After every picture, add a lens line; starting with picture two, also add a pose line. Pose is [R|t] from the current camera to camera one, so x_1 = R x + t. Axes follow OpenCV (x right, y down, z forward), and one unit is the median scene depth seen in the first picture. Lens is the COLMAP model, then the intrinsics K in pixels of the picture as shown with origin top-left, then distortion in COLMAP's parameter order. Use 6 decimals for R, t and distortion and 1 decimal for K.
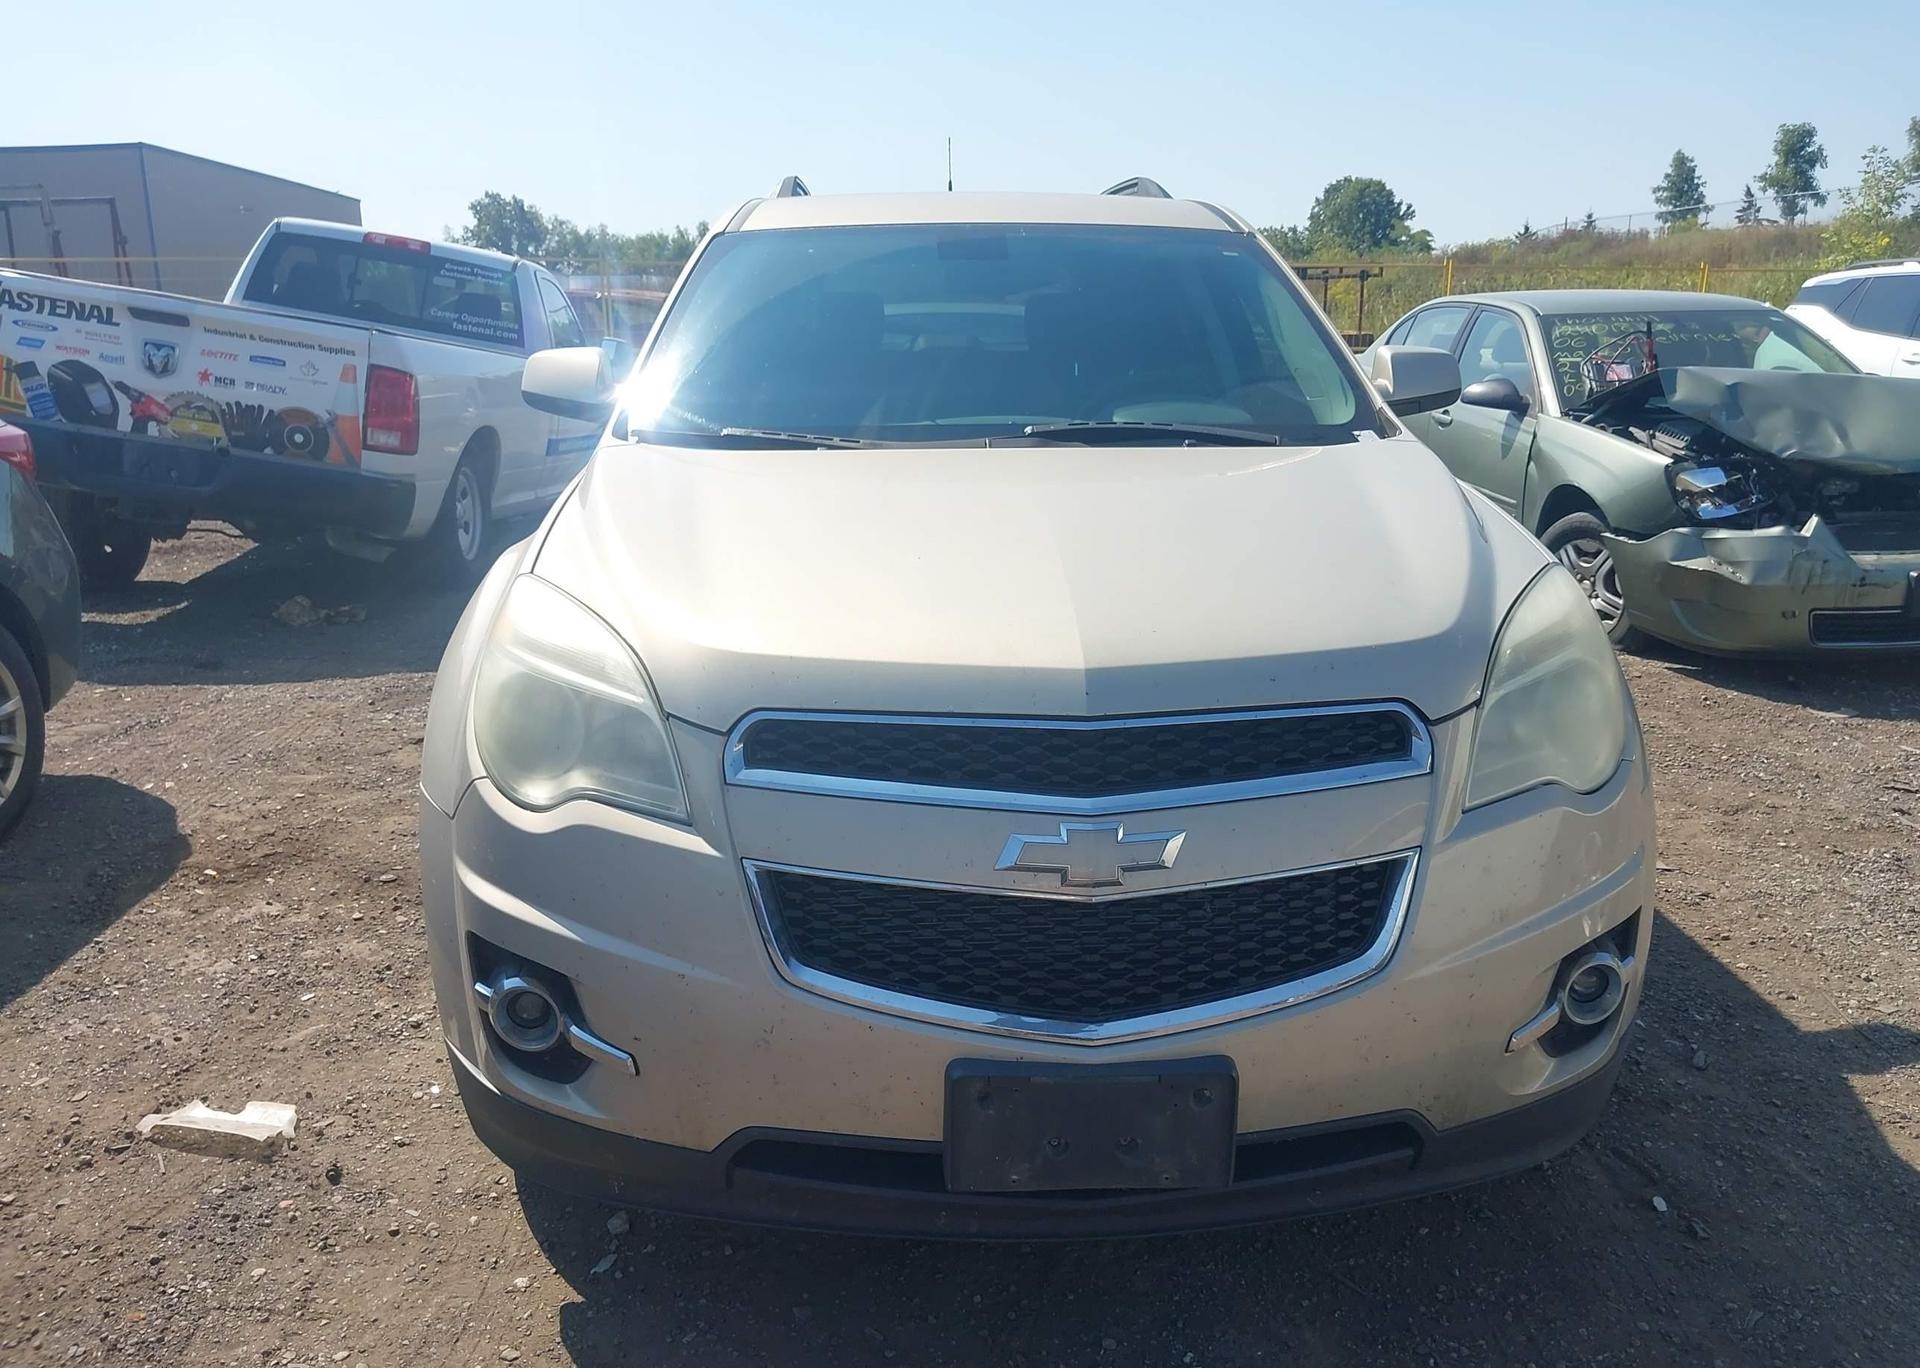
lens RADIAL K [[1419.7, 0, 1070.1], [0, 1419.7, 683.2], [0, 0, 1]] dist [0.003198, -0.017481]
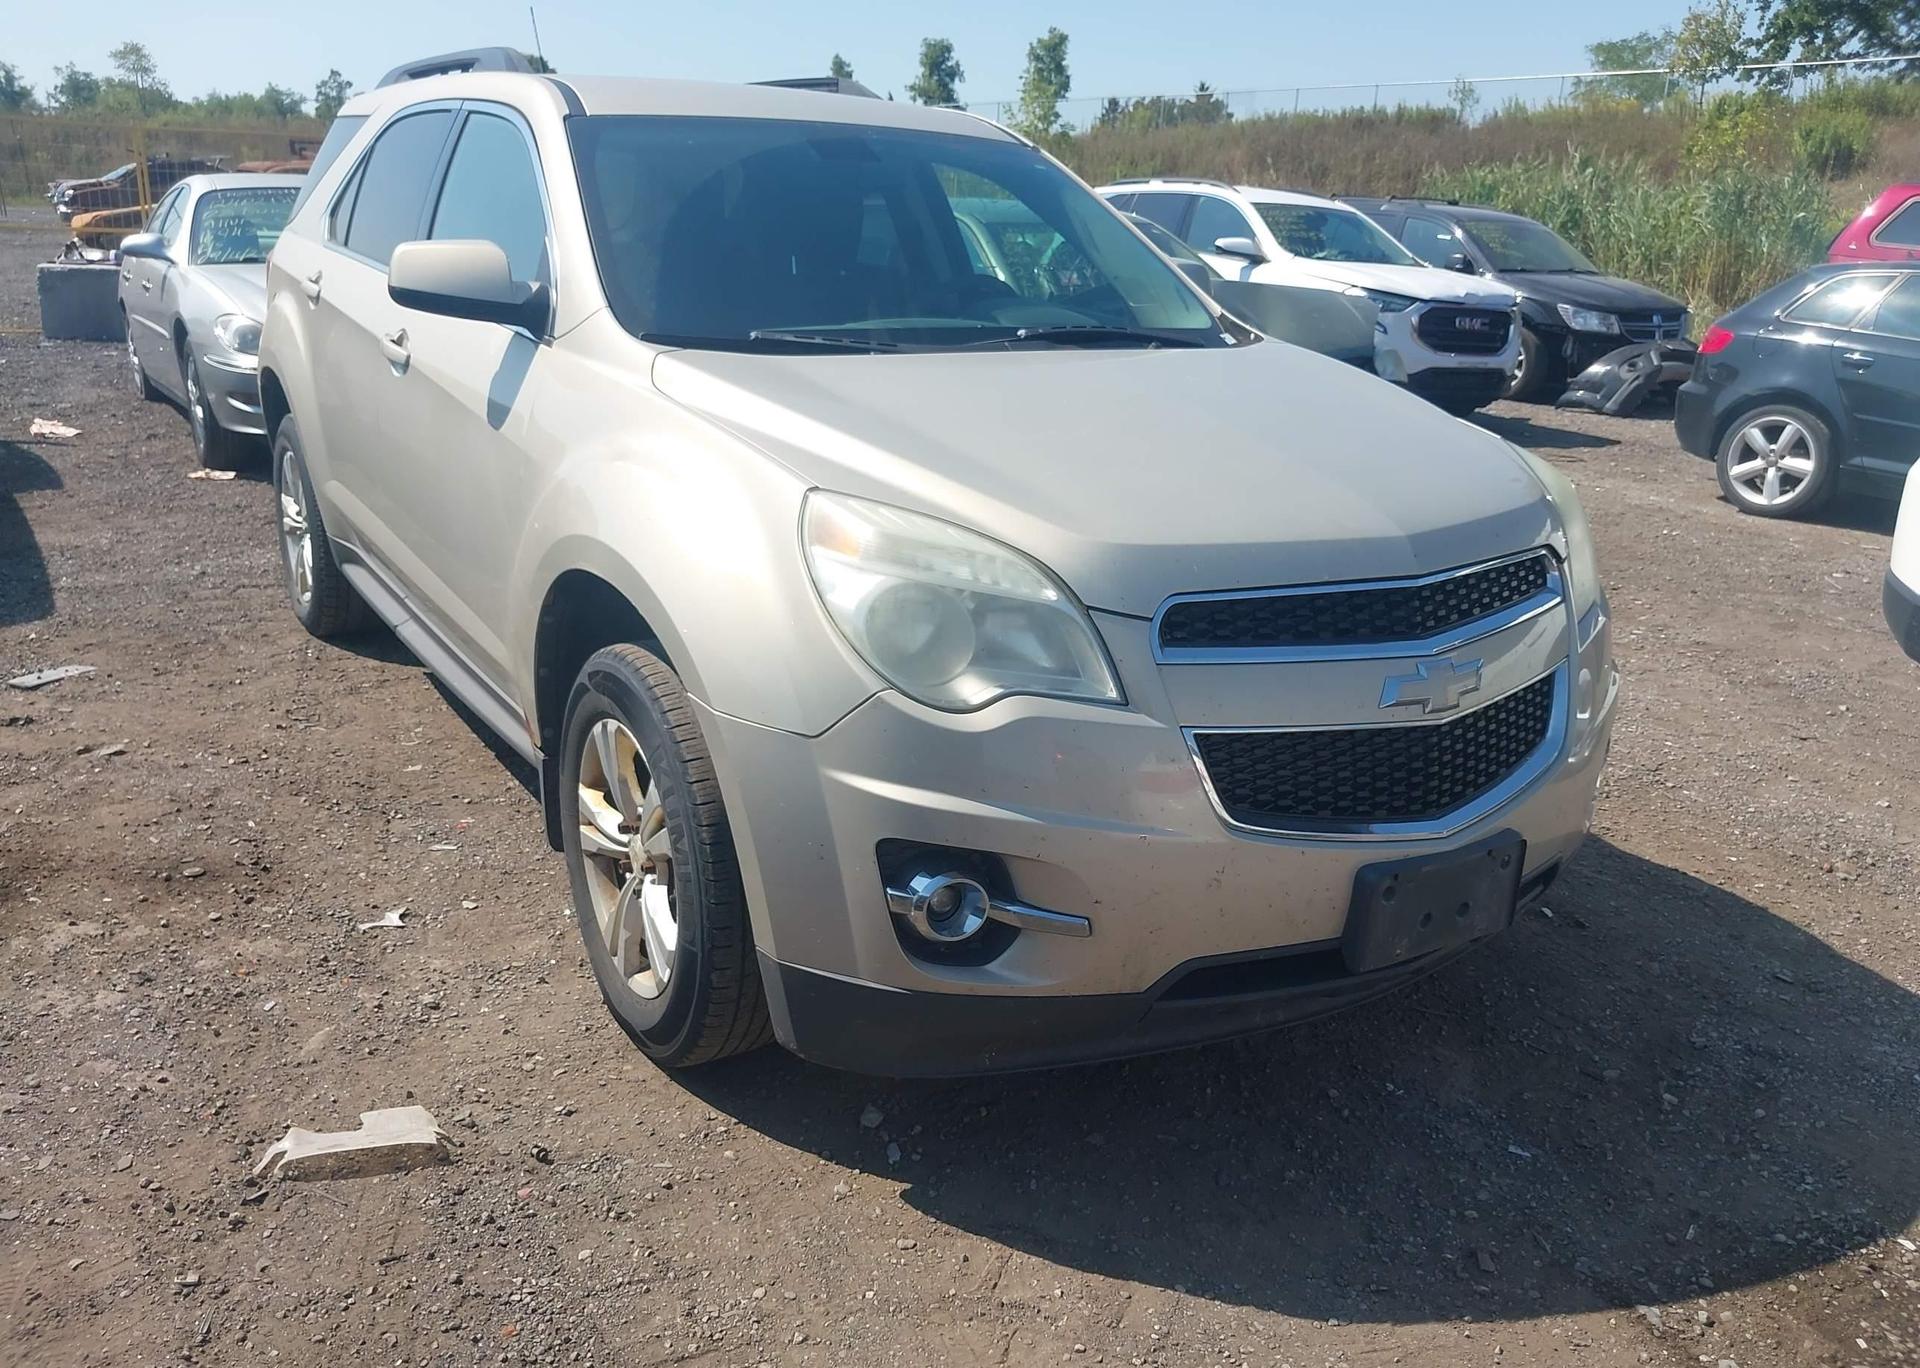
lens RADIAL K [[1440.8, 0, 965.6], [0, 1440.8, 681.6], [0, 0, 1]] dist [-0.004683, -0.000969]
pose [[0.879091, -0.110829, 0.463591, -0.481384], [0.079569, 0.993067, 0.086524, -0.012185], [-0.469966, -0.039175, 0.881815, 0.042591]]
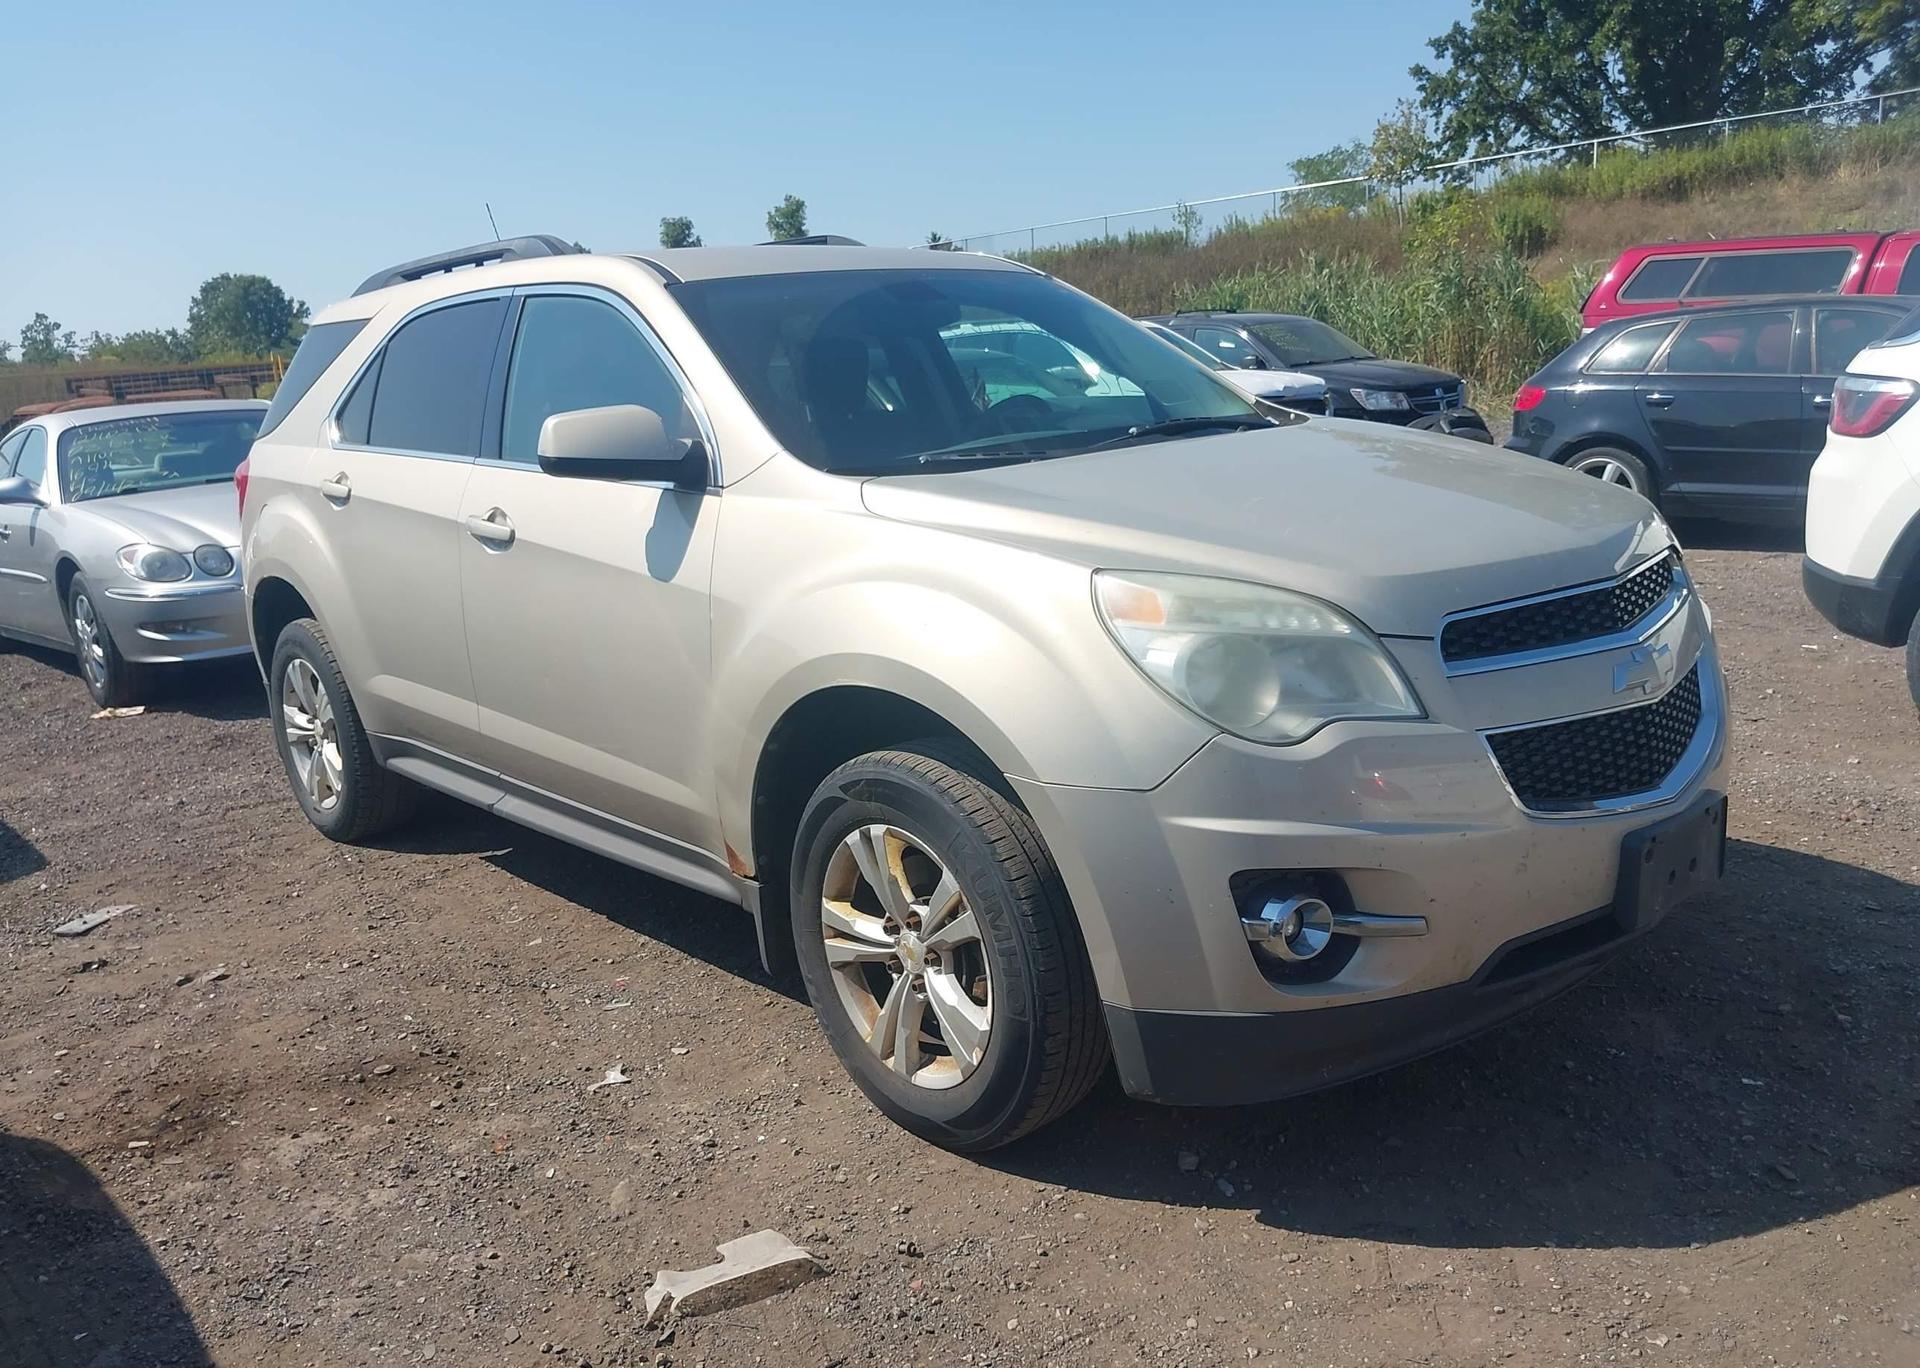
lens RADIAL K [[1440.8, 0, 949.8], [0, 1440.8, 696.2], [0, 0, 1]] dist [-0.004683, -0.000969]
pose [[0.789488, -0.189317, 0.583838, -0.704280], [0.221681, 0.974982, 0.016385, -0.015100], [-0.572333, 0.116490, 0.811705, 0.119301]]
